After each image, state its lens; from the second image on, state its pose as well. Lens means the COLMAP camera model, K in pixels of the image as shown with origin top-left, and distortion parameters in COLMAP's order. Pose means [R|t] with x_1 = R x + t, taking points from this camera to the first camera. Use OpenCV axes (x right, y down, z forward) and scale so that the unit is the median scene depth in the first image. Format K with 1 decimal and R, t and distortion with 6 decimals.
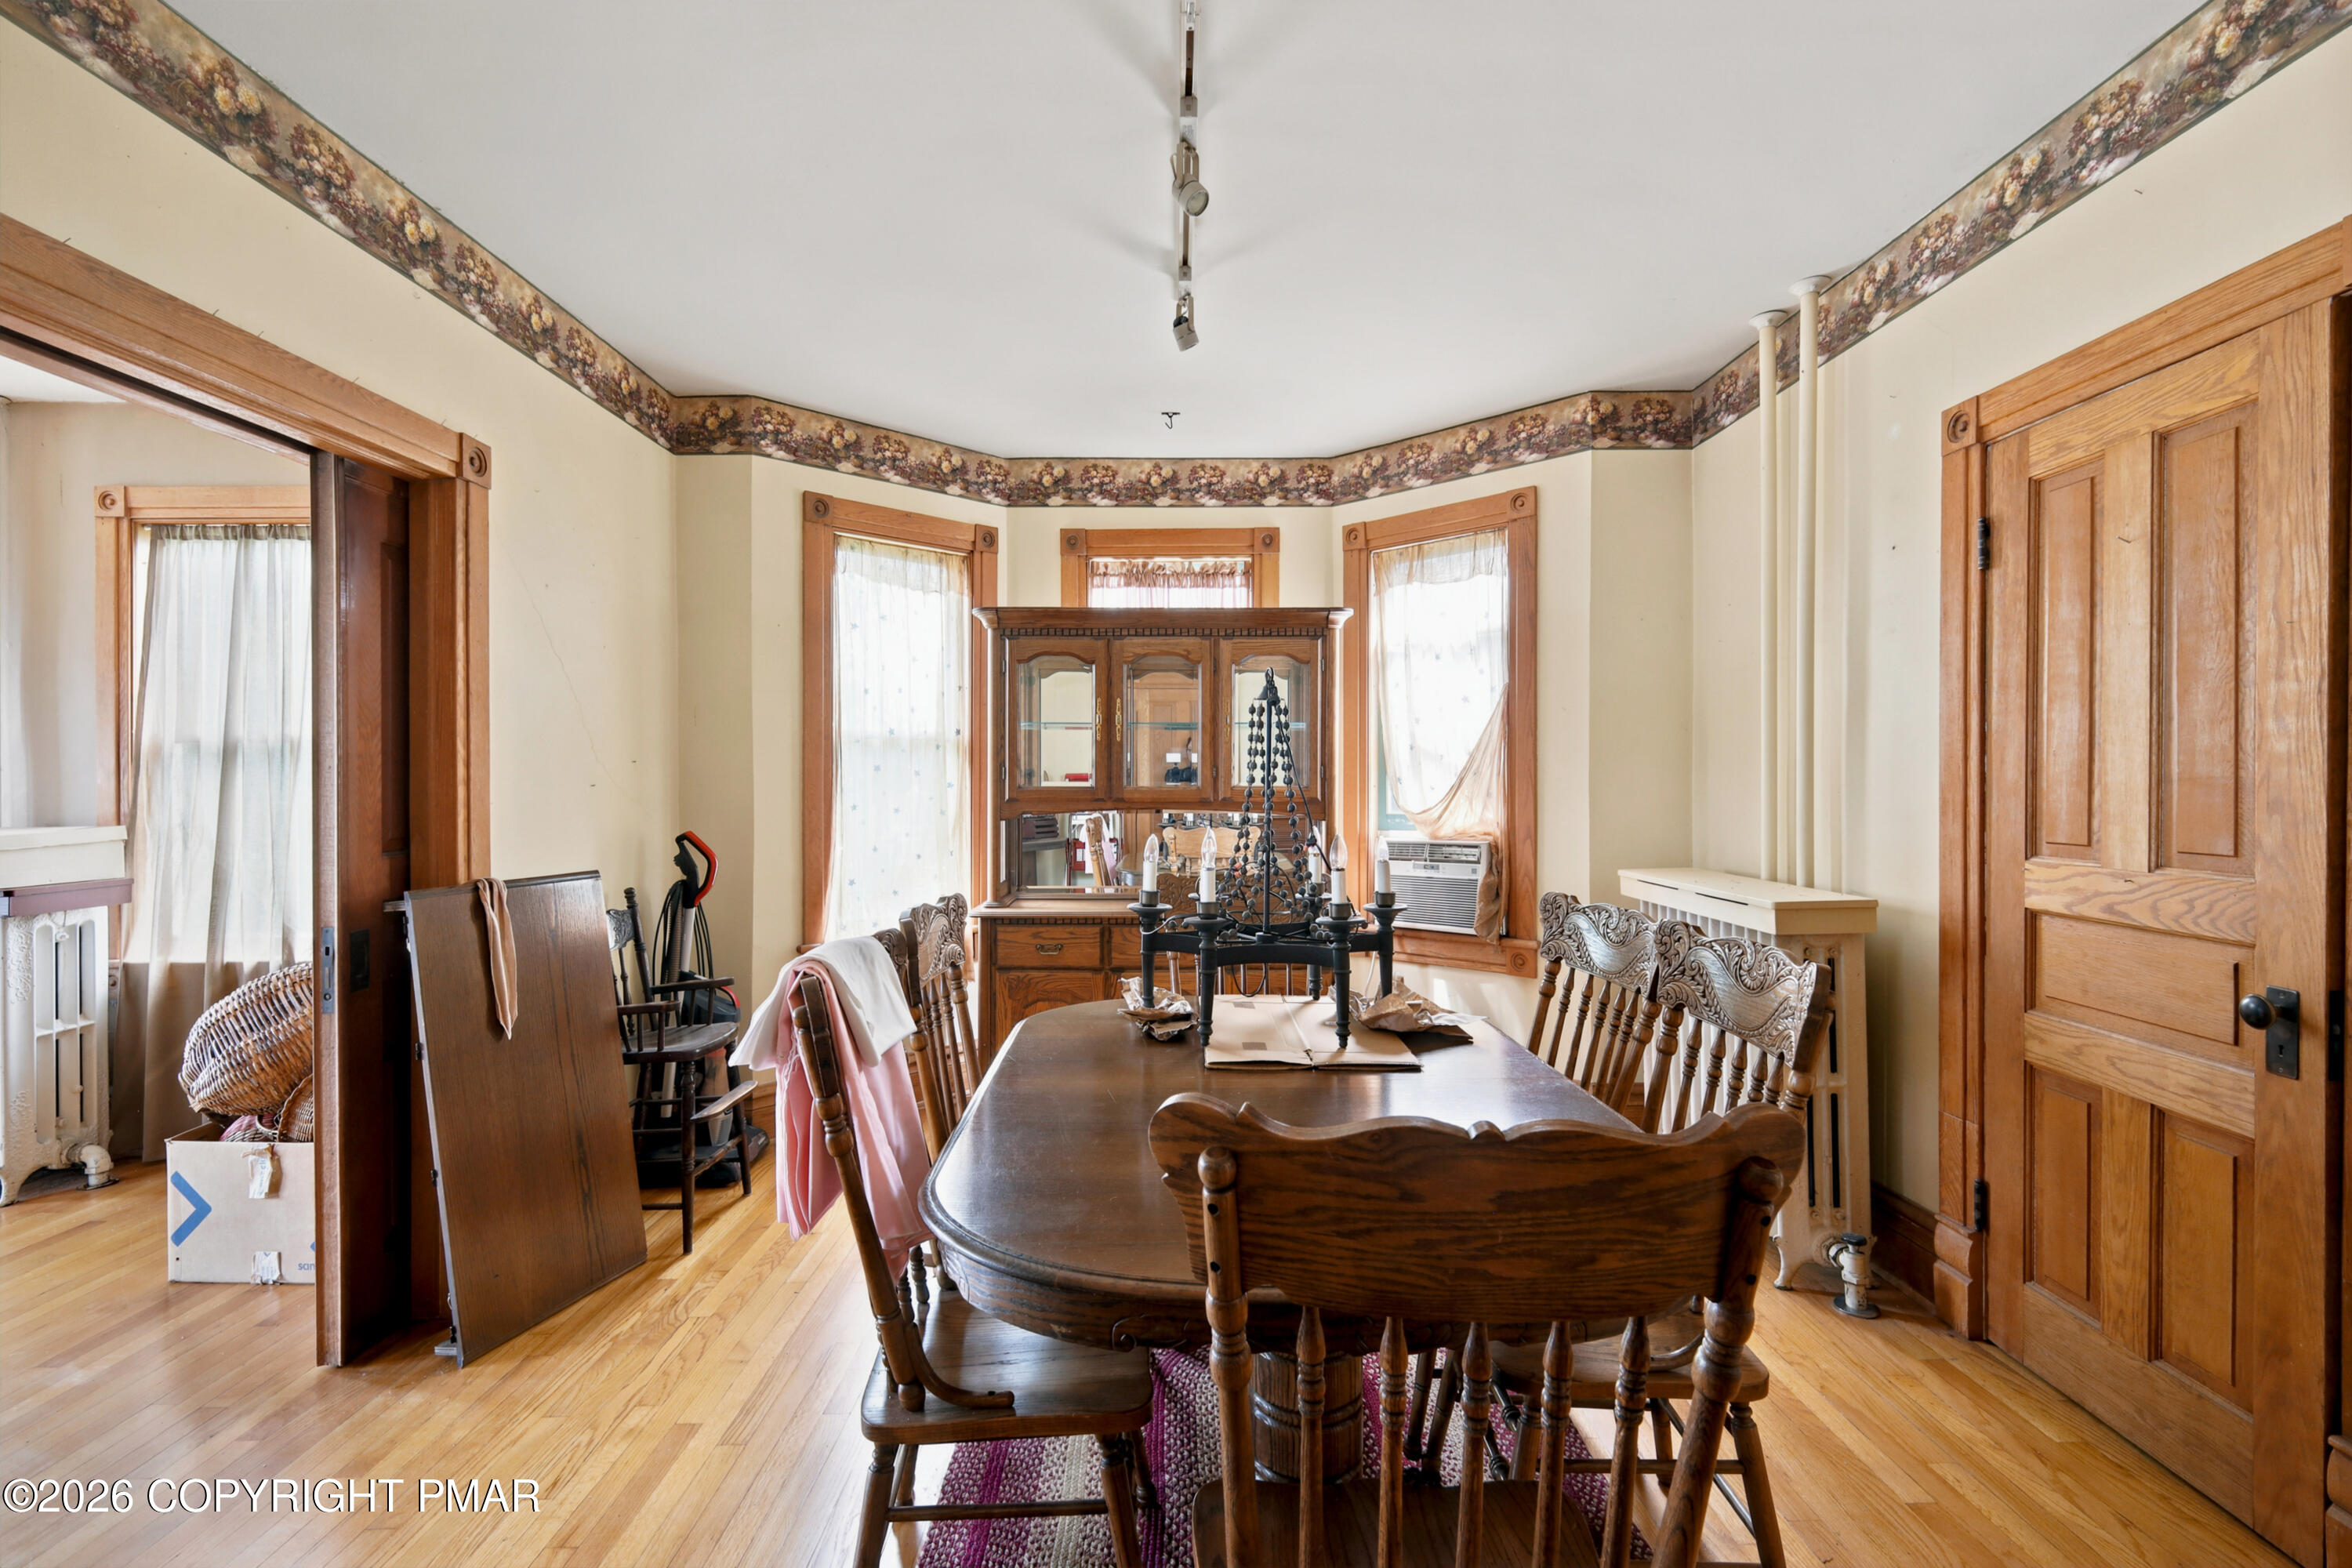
lens RADIAL K [[1021.2, 0, 1175.0], [0, 1021.2, 786.1], [0, 0, 1]] dist [0.003384, 0.001463]
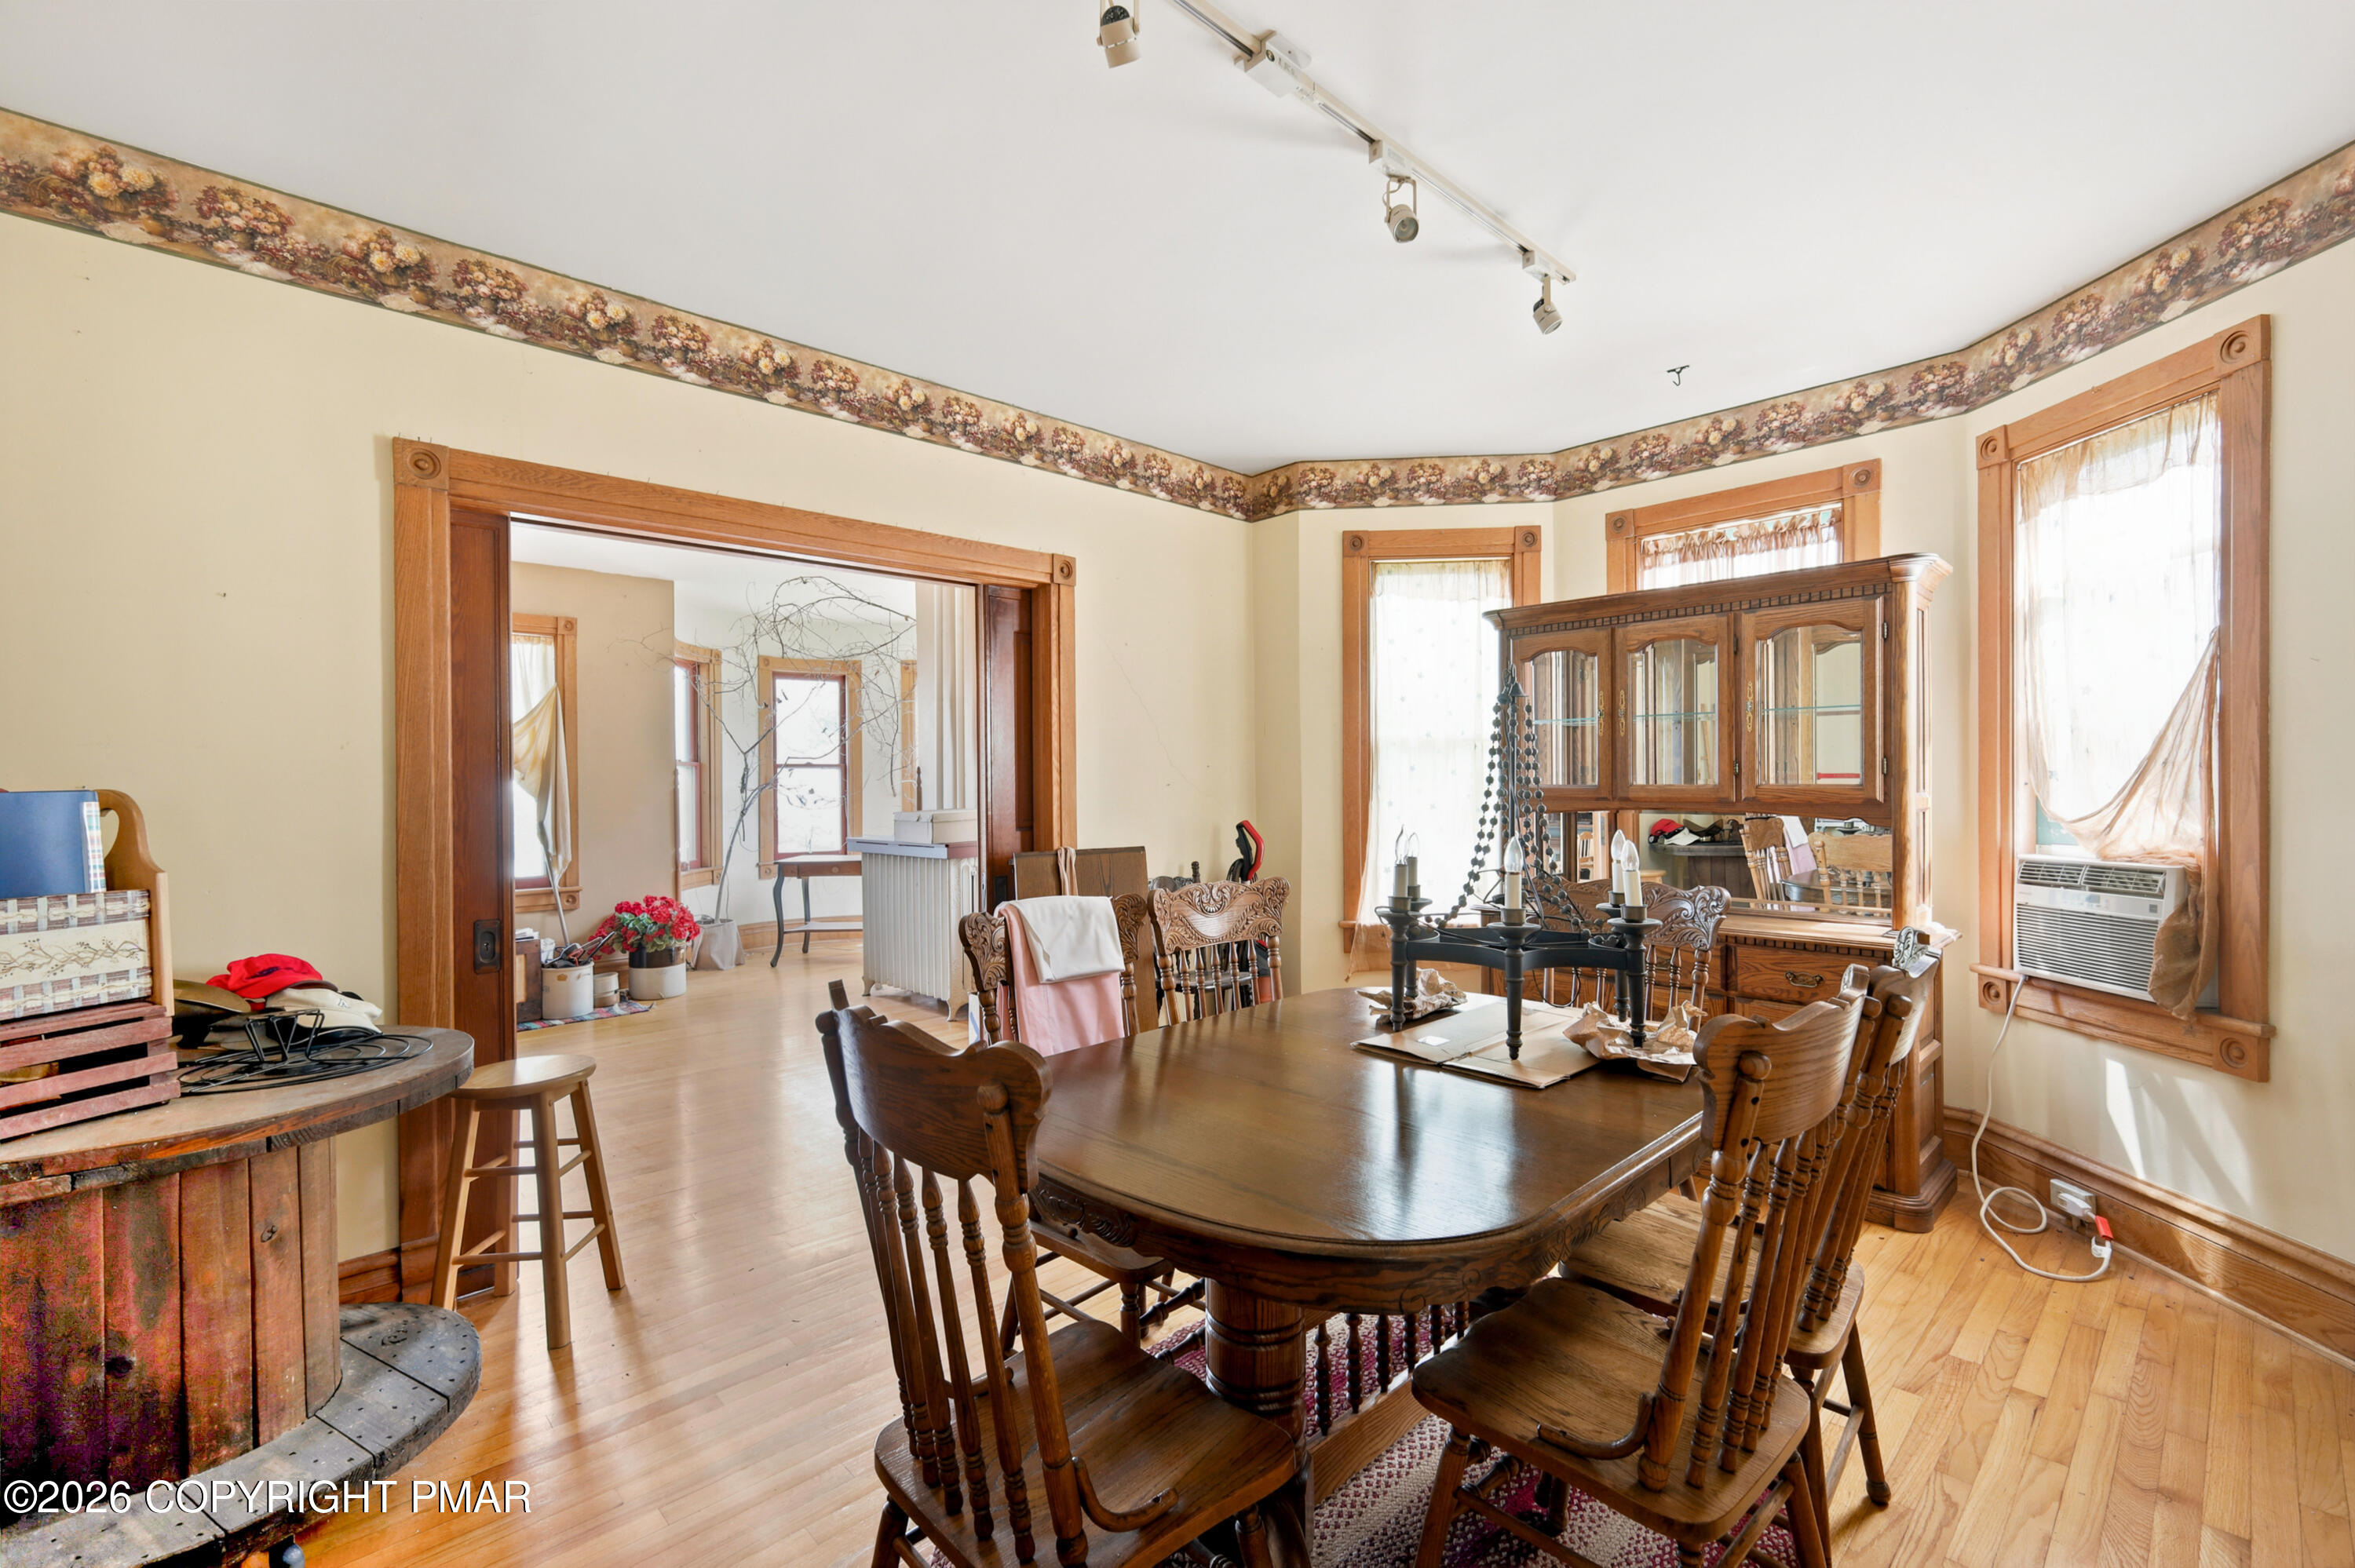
lens RADIAL K [[1022.4, 0, 1169.2], [0, 1022.4, 783.9], [0, 0, 1]] dist [0.003384, 0.001463]
pose [[0.684120, -0.001367, -0.729368, 0.338160], [0.003557, 0.999993, 0.001462, -0.002948], [0.729361, -0.003595, 0.684120, 0.054716]]
